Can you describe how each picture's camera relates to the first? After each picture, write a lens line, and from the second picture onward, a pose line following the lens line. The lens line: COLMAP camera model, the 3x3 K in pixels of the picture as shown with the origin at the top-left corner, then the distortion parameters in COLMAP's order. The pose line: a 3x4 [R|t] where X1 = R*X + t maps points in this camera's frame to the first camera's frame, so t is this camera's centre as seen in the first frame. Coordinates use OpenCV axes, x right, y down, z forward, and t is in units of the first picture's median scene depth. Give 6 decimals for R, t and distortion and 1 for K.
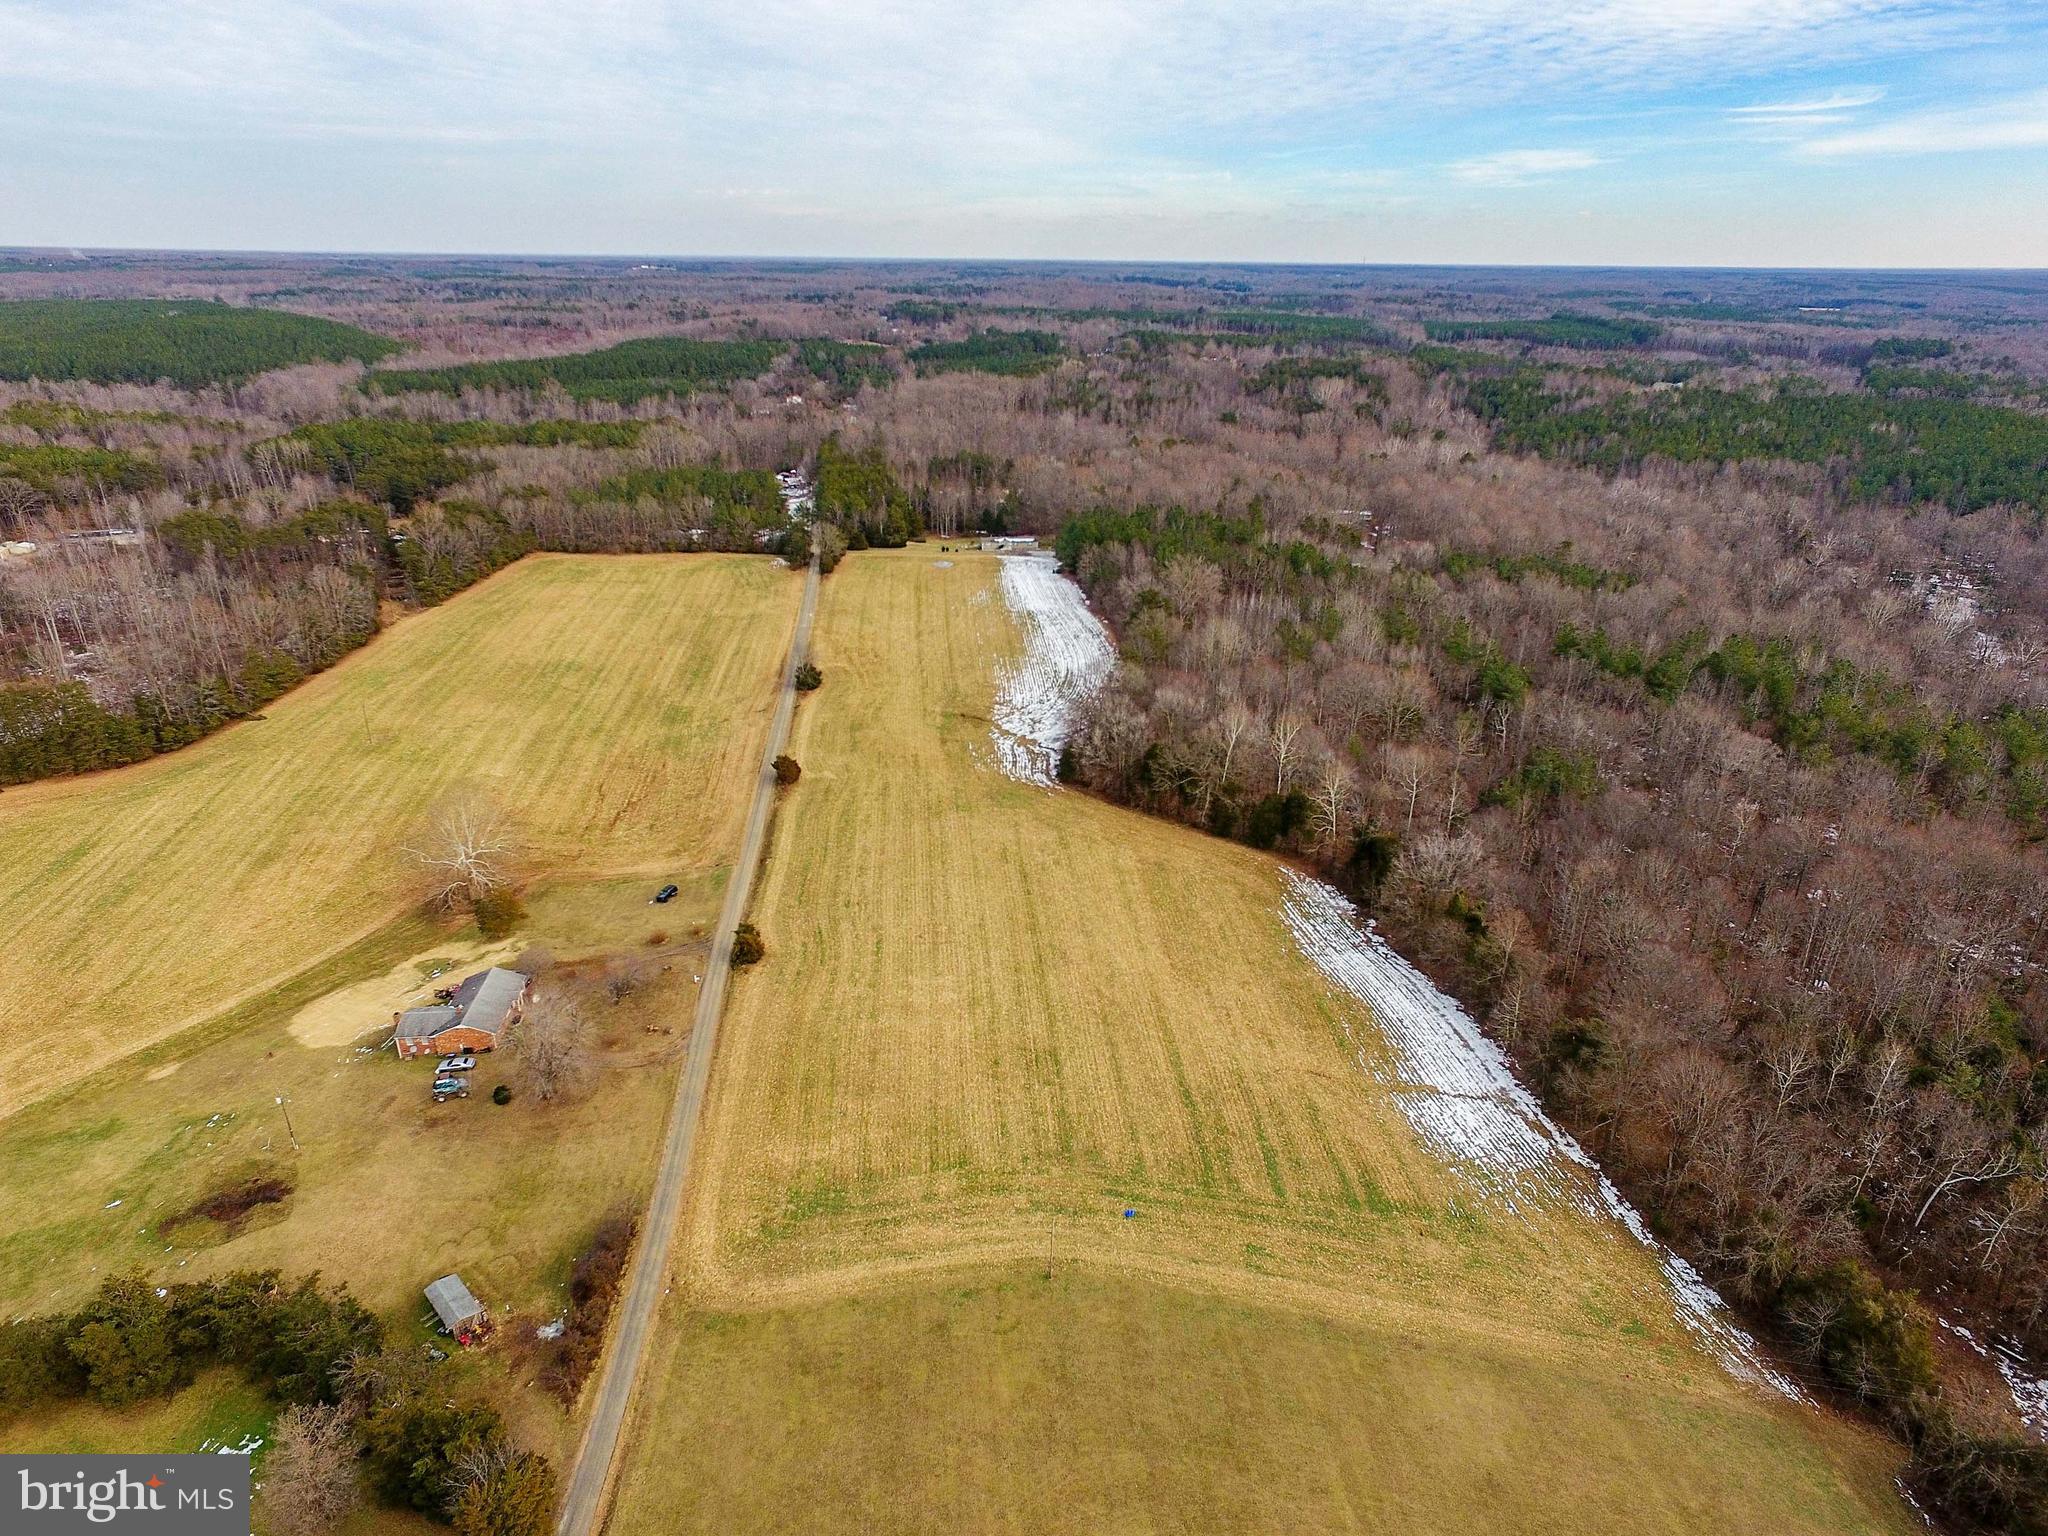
lens RADIAL K [[1182.4, 0, 1022.4], [0, 1182.4, 756.1], [0, 0, 1]] dist [-0.003611, 0.015189]
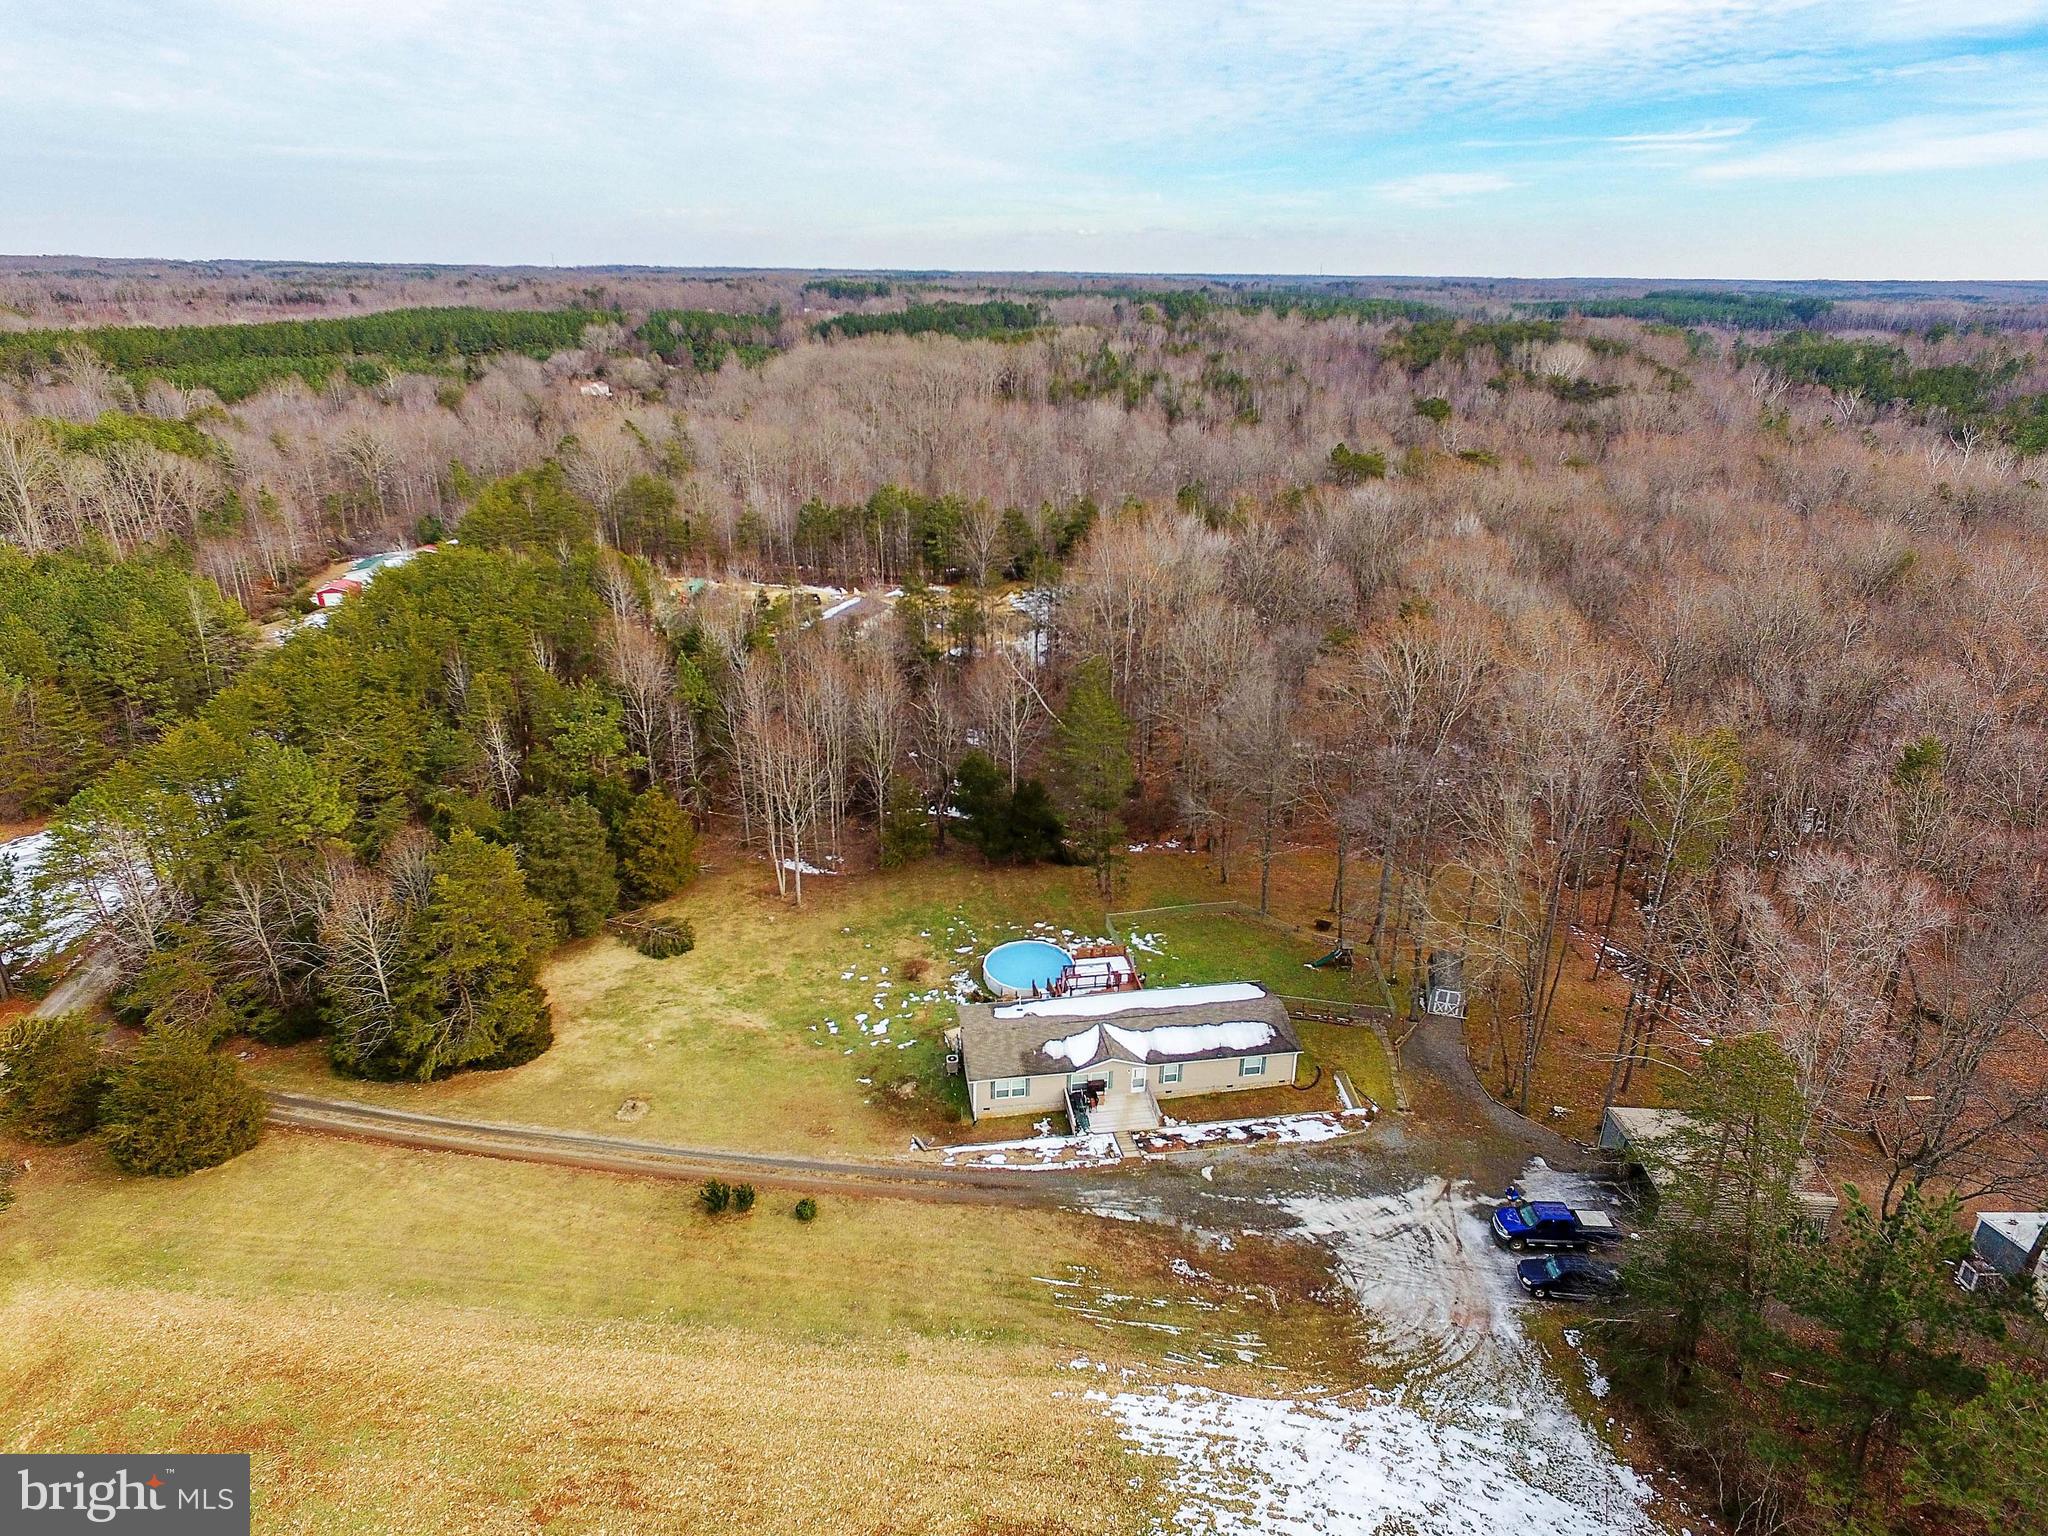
lens RADIAL K [[1182.4, 0, 1022.4], [0, 1182.4, 756.1], [0, 0, 1]] dist [-0.003611, 0.015189]
pose [[0.998963, -0.019154, 0.041316, -0.022452], [0.019685, 0.999728, -0.012500, -0.152379], [-0.041065, 0.013301, 0.999068, 0.568342]]
